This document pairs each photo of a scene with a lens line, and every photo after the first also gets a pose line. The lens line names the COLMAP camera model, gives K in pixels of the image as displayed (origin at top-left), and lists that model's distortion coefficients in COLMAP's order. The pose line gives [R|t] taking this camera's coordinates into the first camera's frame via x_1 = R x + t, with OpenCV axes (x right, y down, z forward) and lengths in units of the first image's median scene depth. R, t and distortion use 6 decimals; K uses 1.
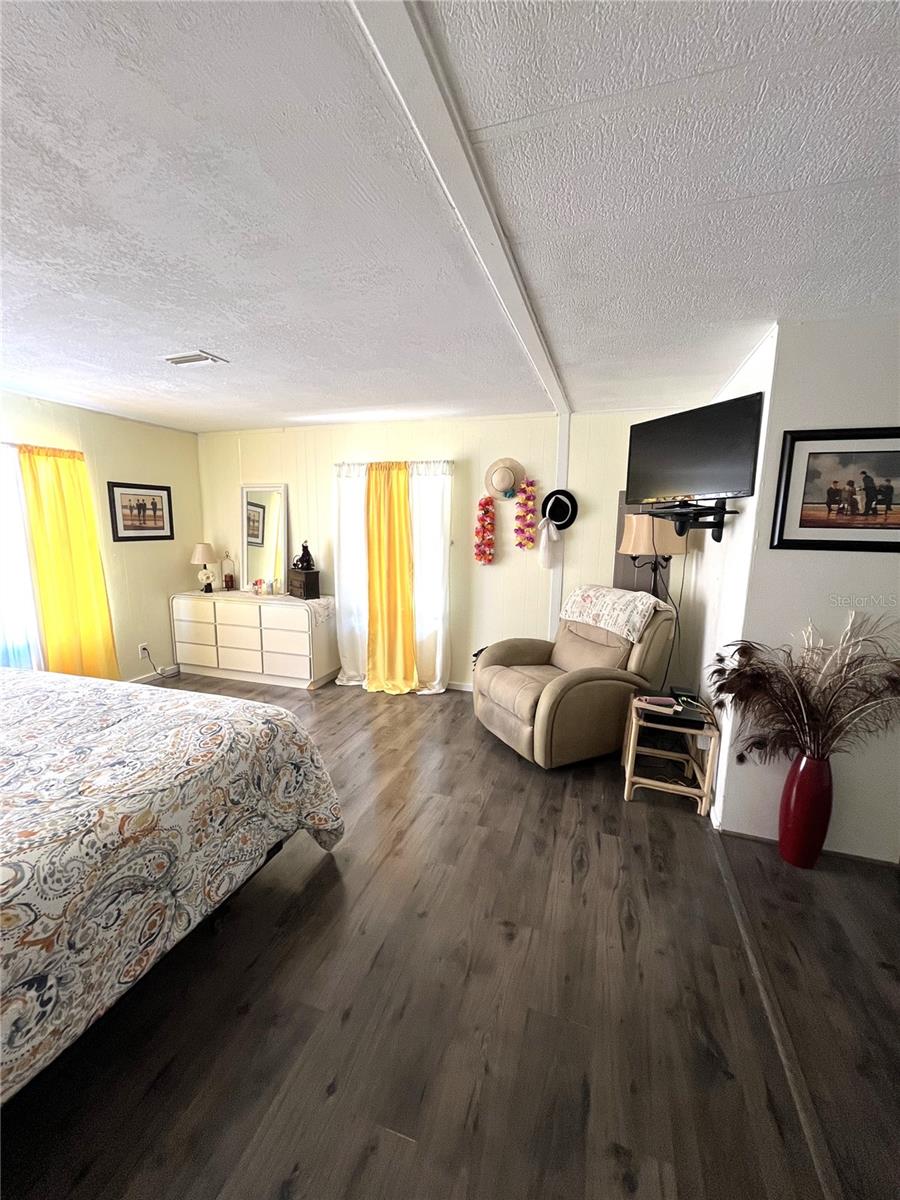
lens RADIAL K [[486.3, 0, 449.8], [0, 486.3, 606.2], [0, 0, 1]] dist [-0.001630, -0.000437]
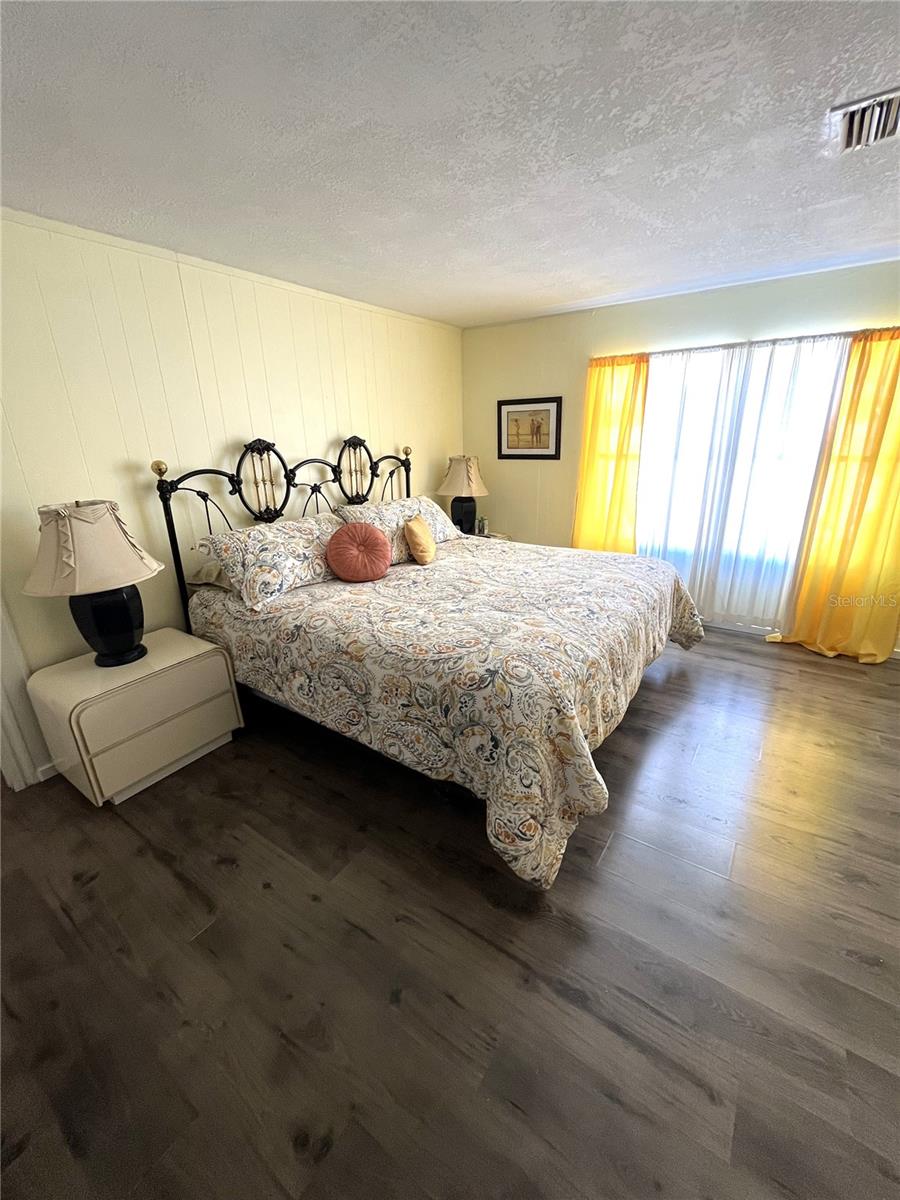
lens RADIAL K [[486.3, 0, 456.6], [0, 486.3, 602.7], [0, 0, 1]] dist [-0.001630, -0.000437]
pose [[-0.280297, 0.314126, -0.907060, 0.420111], [-0.146554, 0.919858, 0.363846, -0.195991], [0.948660, 0.234918, -0.211797, 1.180884]]
